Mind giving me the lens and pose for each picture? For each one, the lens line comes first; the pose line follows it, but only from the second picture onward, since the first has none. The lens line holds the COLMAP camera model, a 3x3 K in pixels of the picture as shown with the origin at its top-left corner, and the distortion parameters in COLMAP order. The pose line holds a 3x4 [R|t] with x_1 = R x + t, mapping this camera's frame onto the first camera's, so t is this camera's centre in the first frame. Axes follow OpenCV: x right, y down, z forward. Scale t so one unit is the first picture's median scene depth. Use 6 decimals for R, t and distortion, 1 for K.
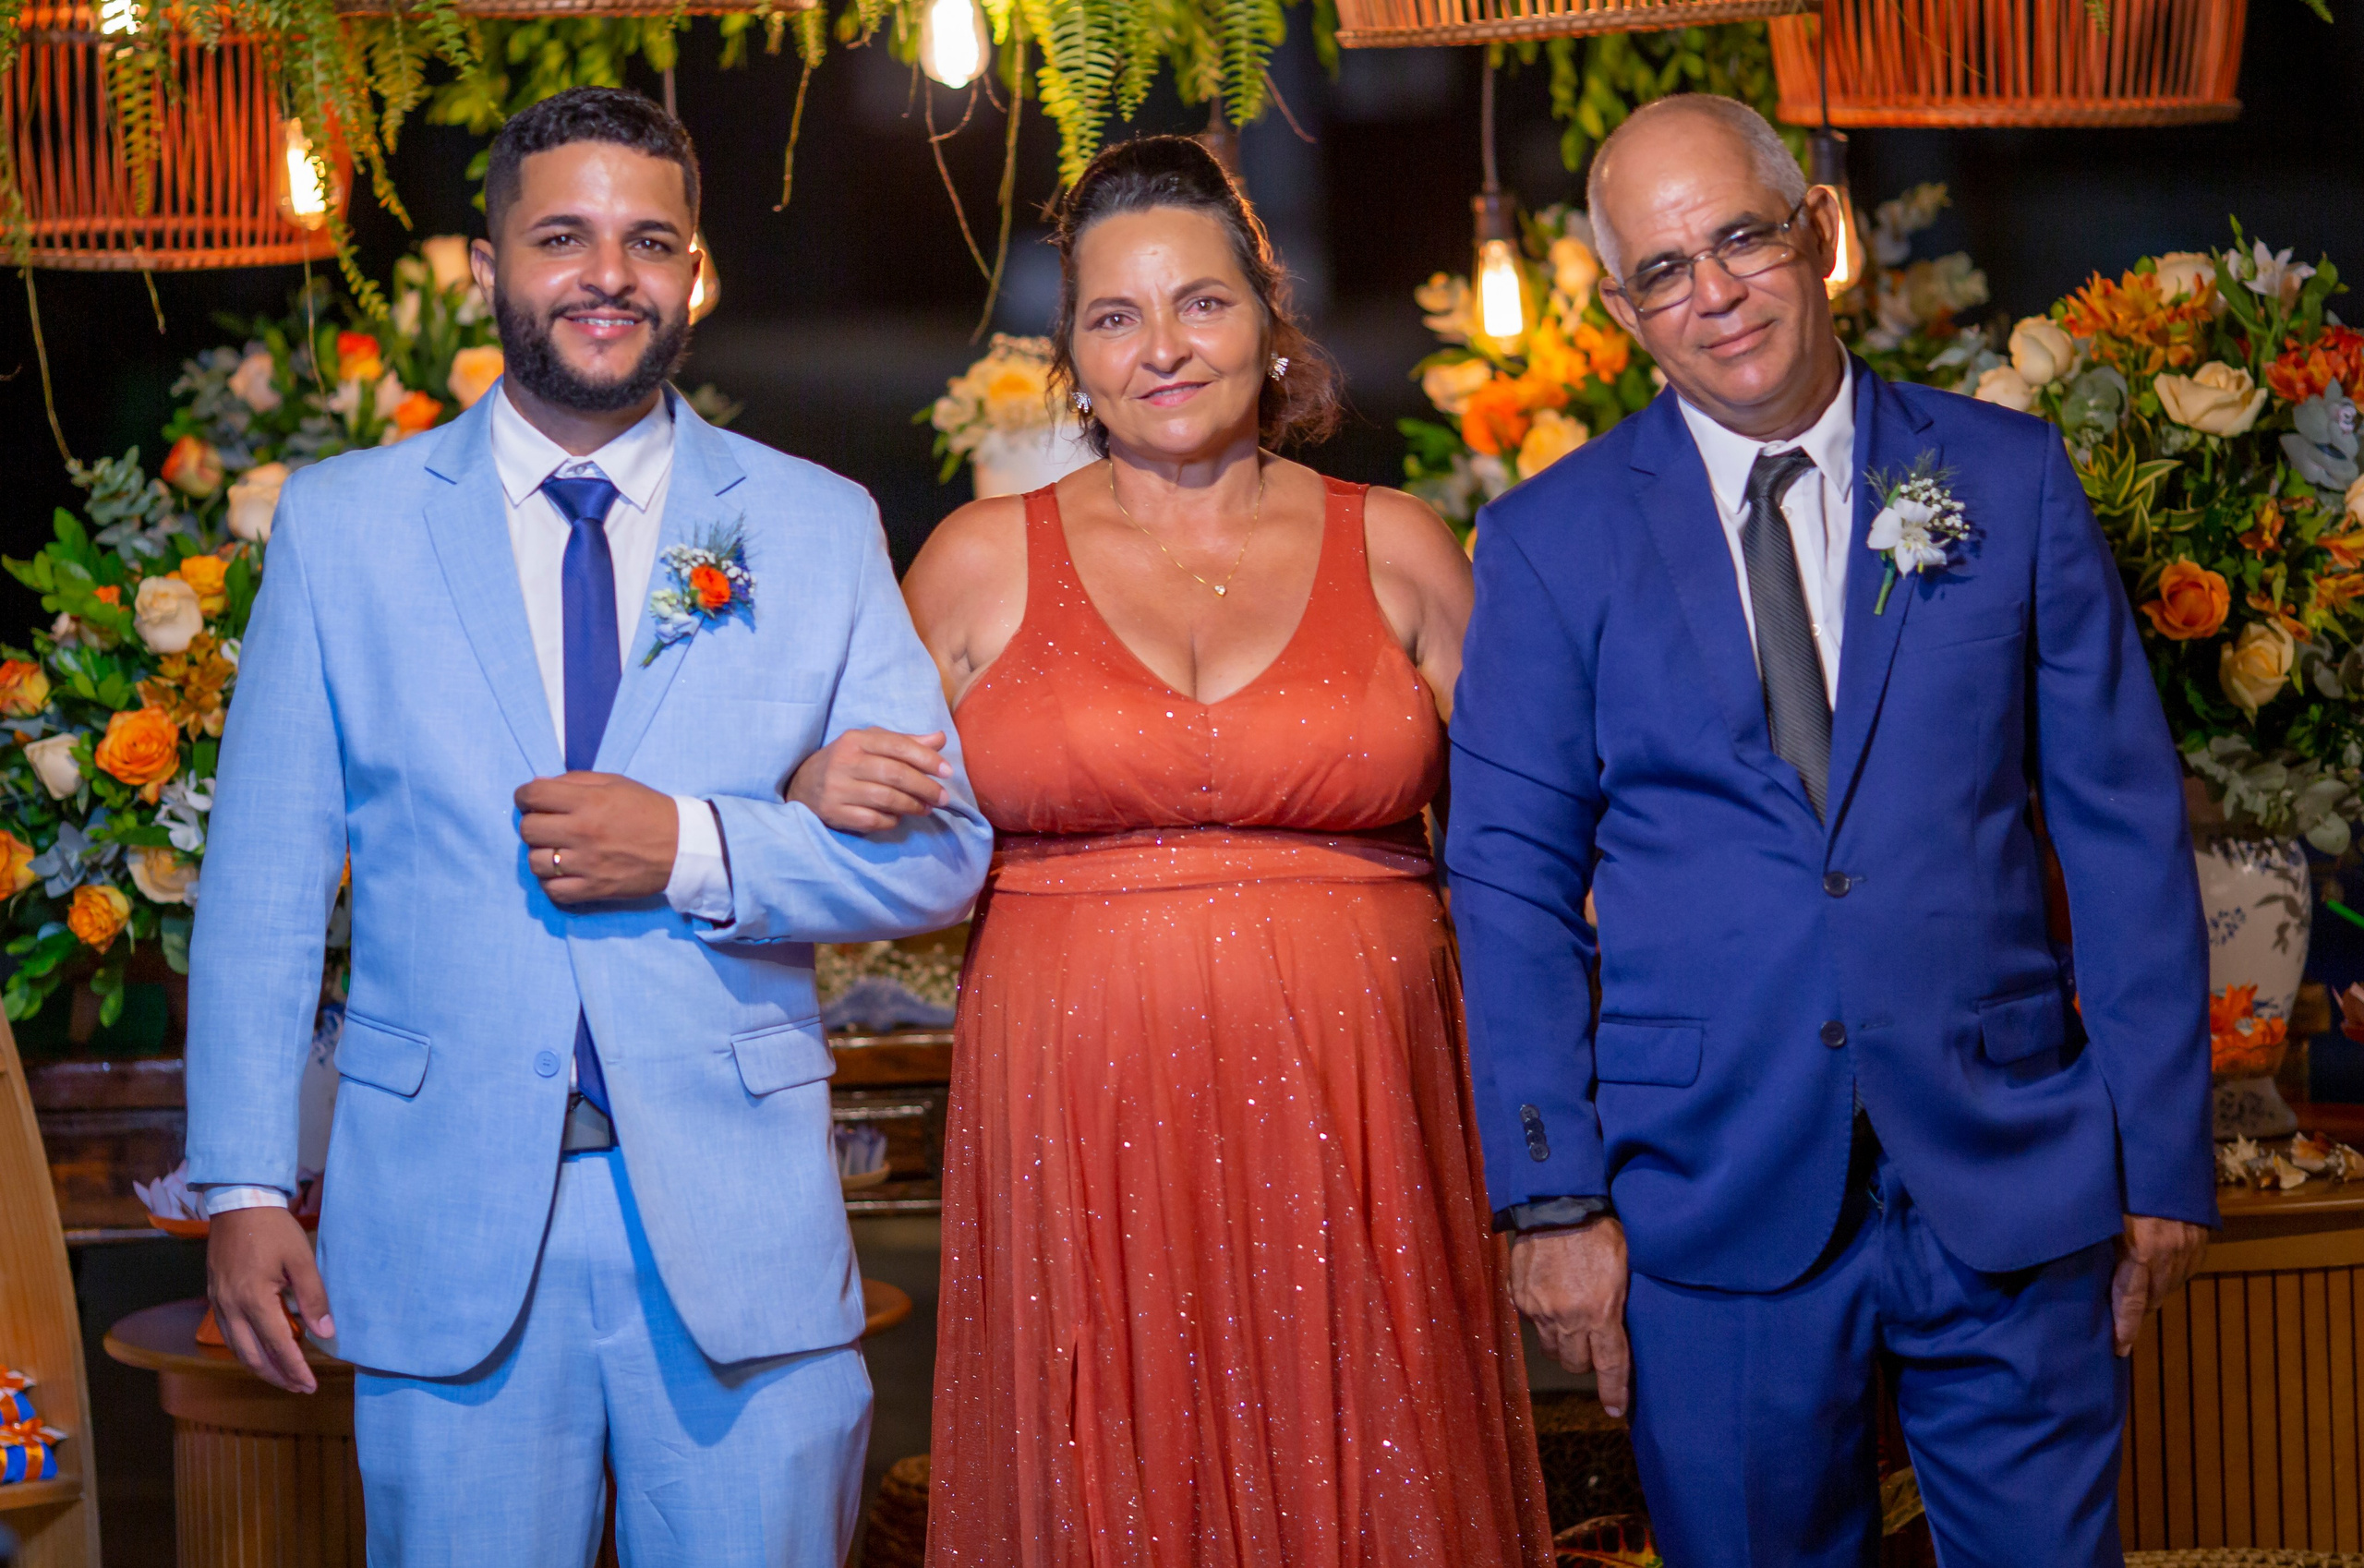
lens RADIAL K [[9514.3, 0, 1177.0], [0, 9514.3, 803.0], [0, 0, 1]] dist [-0.095226, 0.000000]
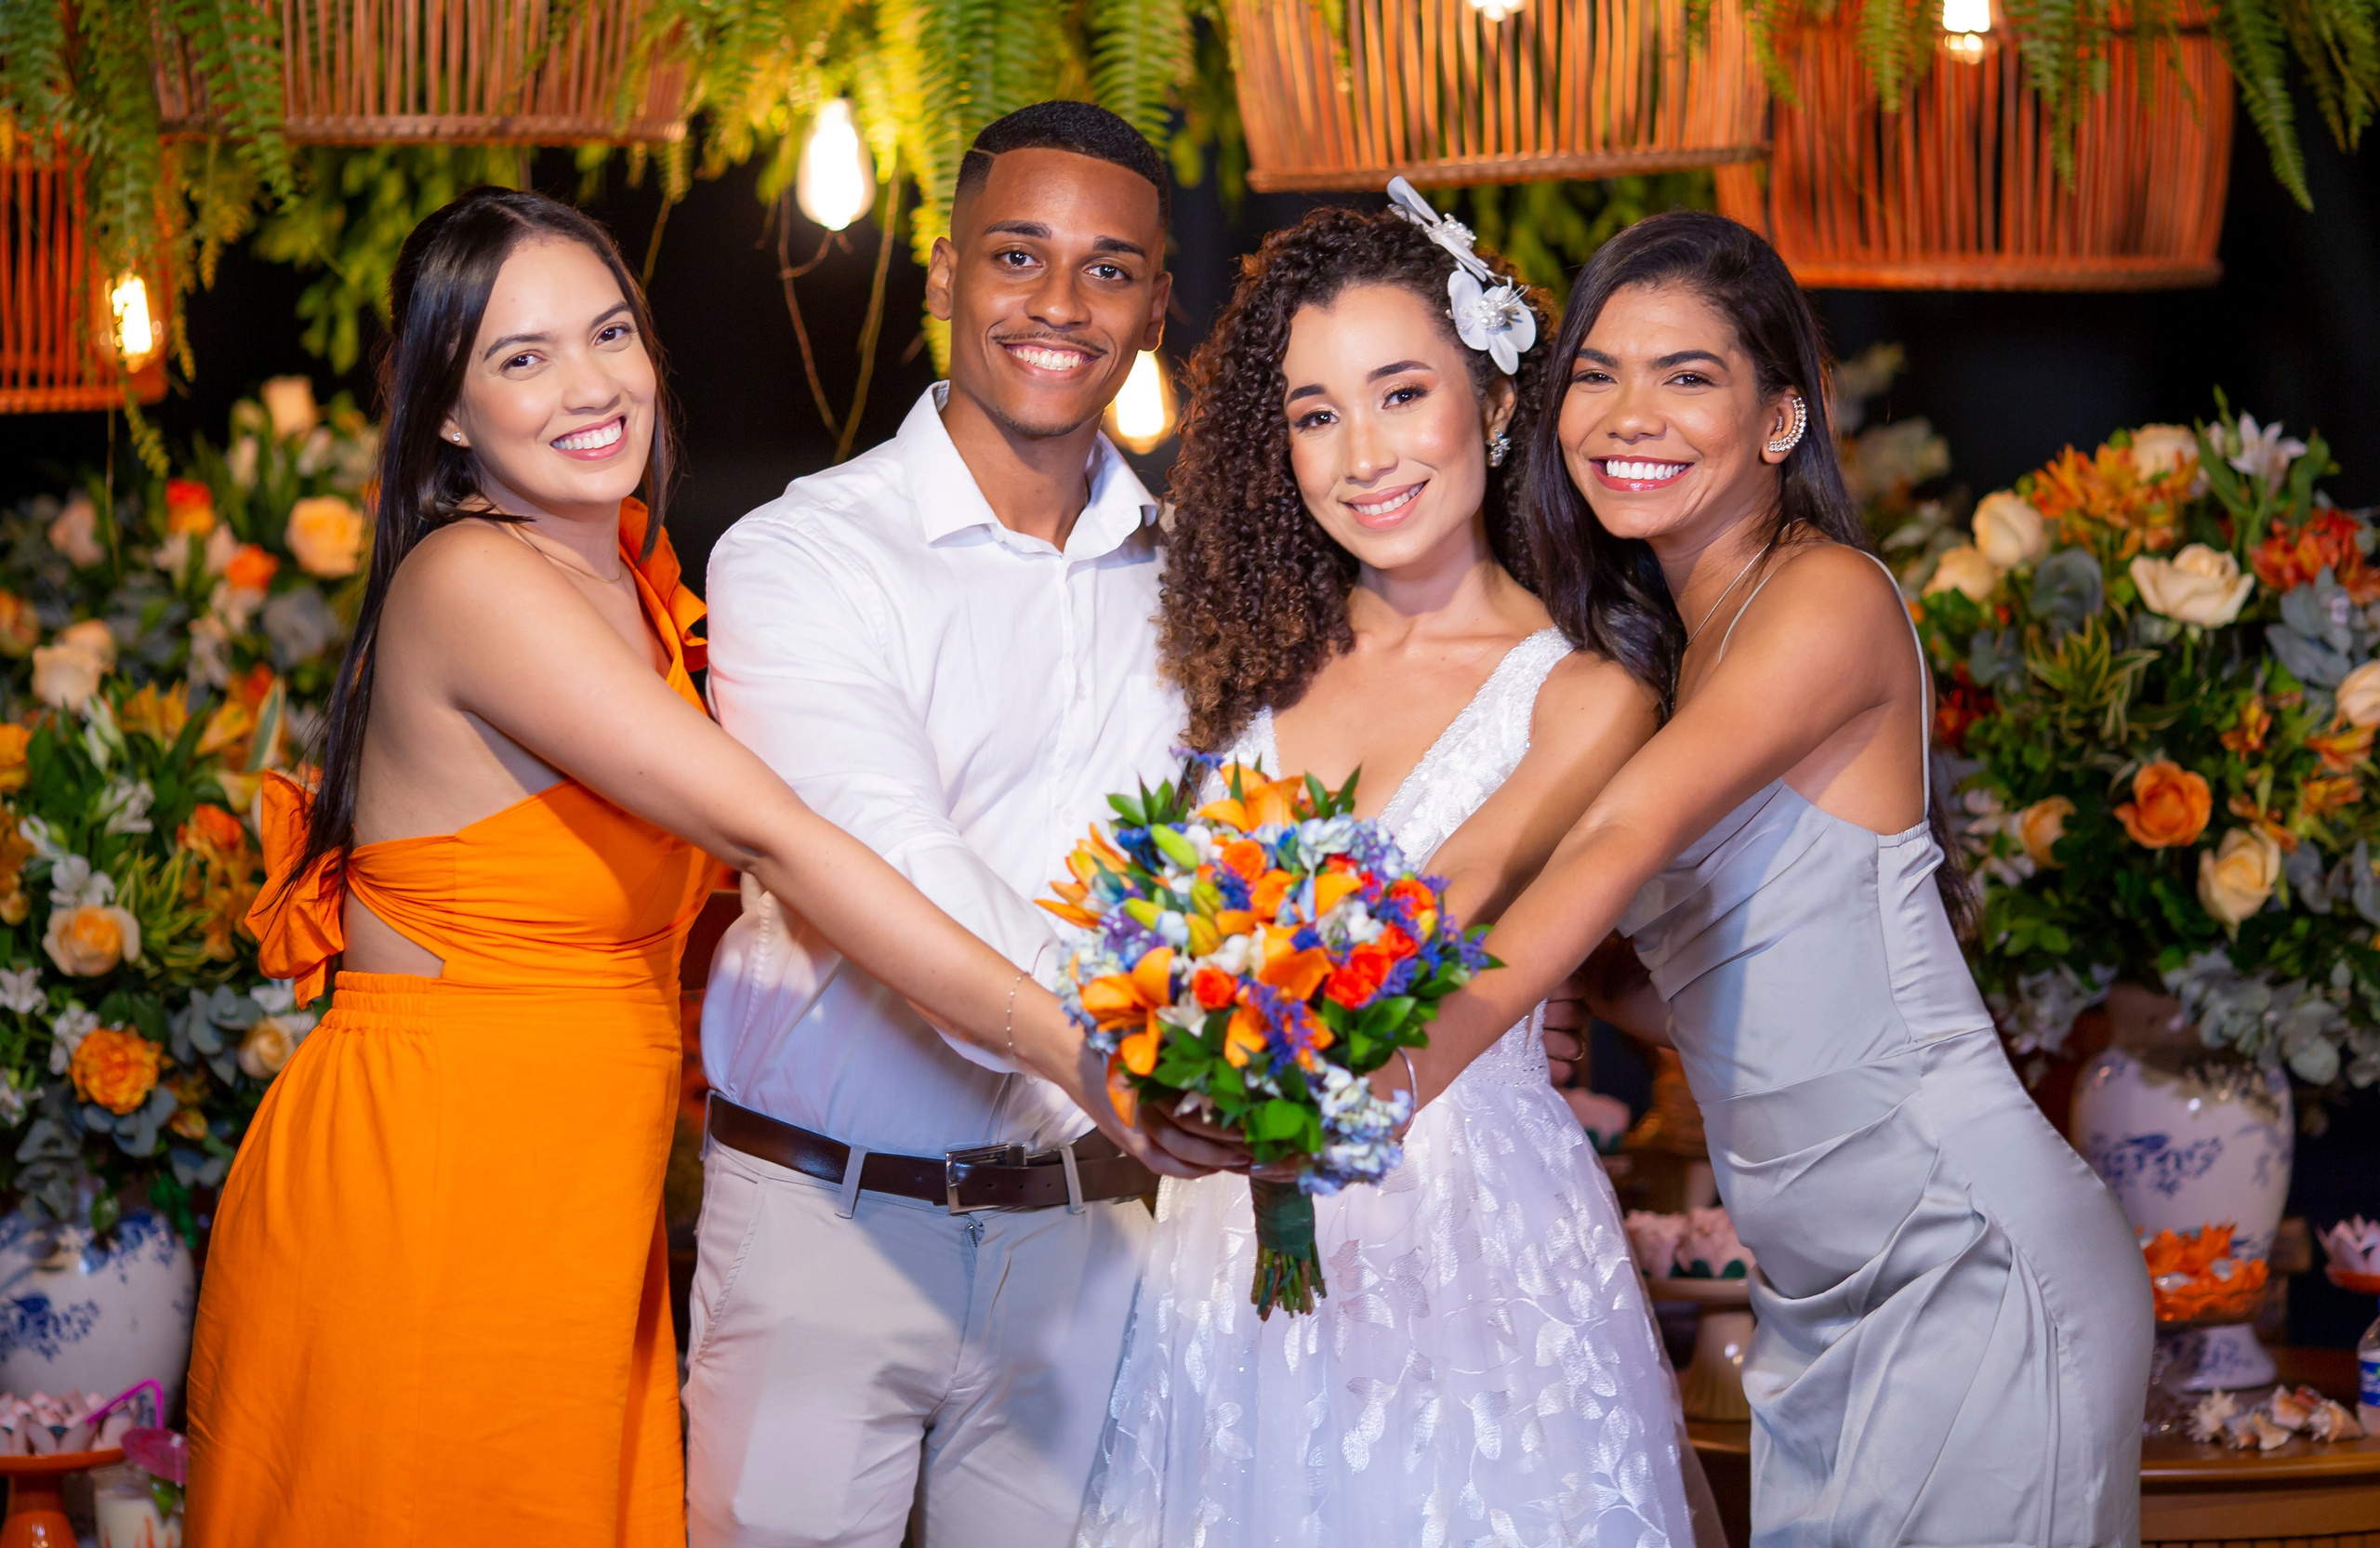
lens RADIAL K [[9566.2, 0, 1197.8], [0, 9566.2, 748.3], [0, 0, 1]] dist [-0.020228, 0.000000]
pose [[0.999859, 0.013489, 0.009988, 0.003673], [-0.013279, 0.999695, -0.020809, -0.006089], [-0.010266, 0.020673, 0.999734, 0.075332]]
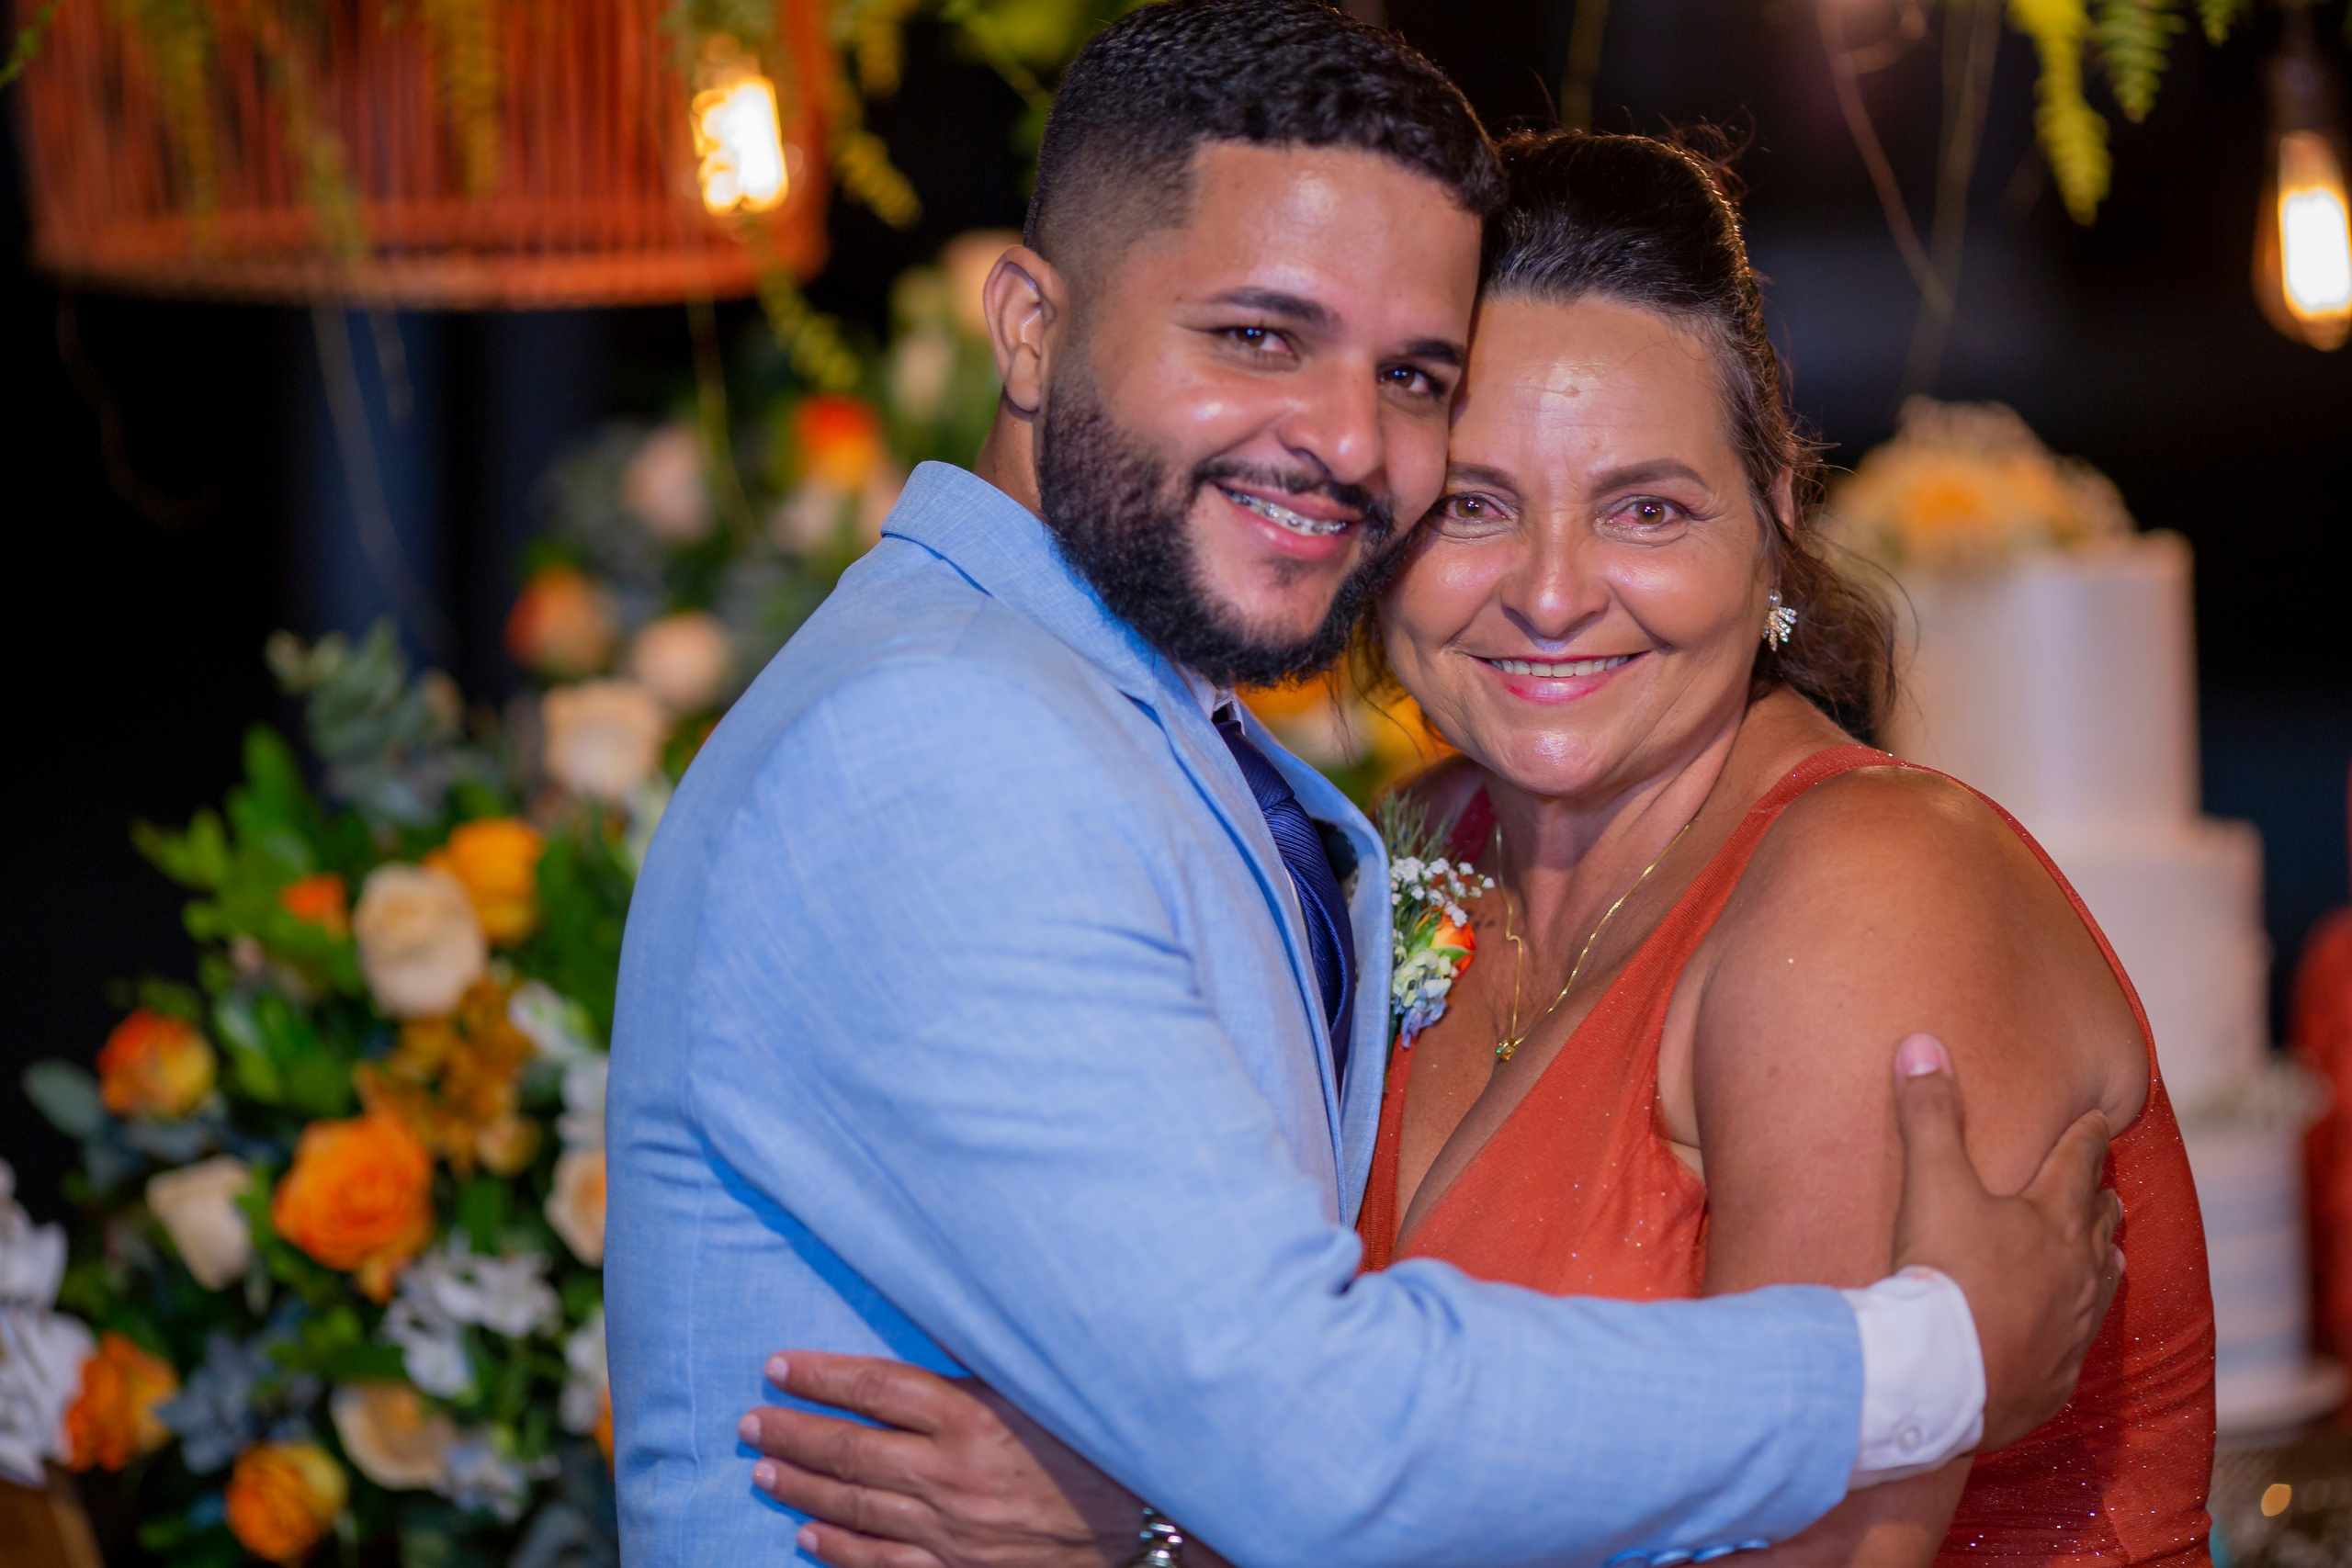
lens RADIAL K [[9465.1, 0, 1176.1], [0, 9465.1, 782.3], [0, 0, 1]] dist [-0.095226, 0.000000]
pose [[0.997067, 0.001270, -0.076524, -0.021186], [-0.001489, 0.999995, -0.002799, -0.026940], [0.076520, 0.002905, 0.997064, 0.454890]]
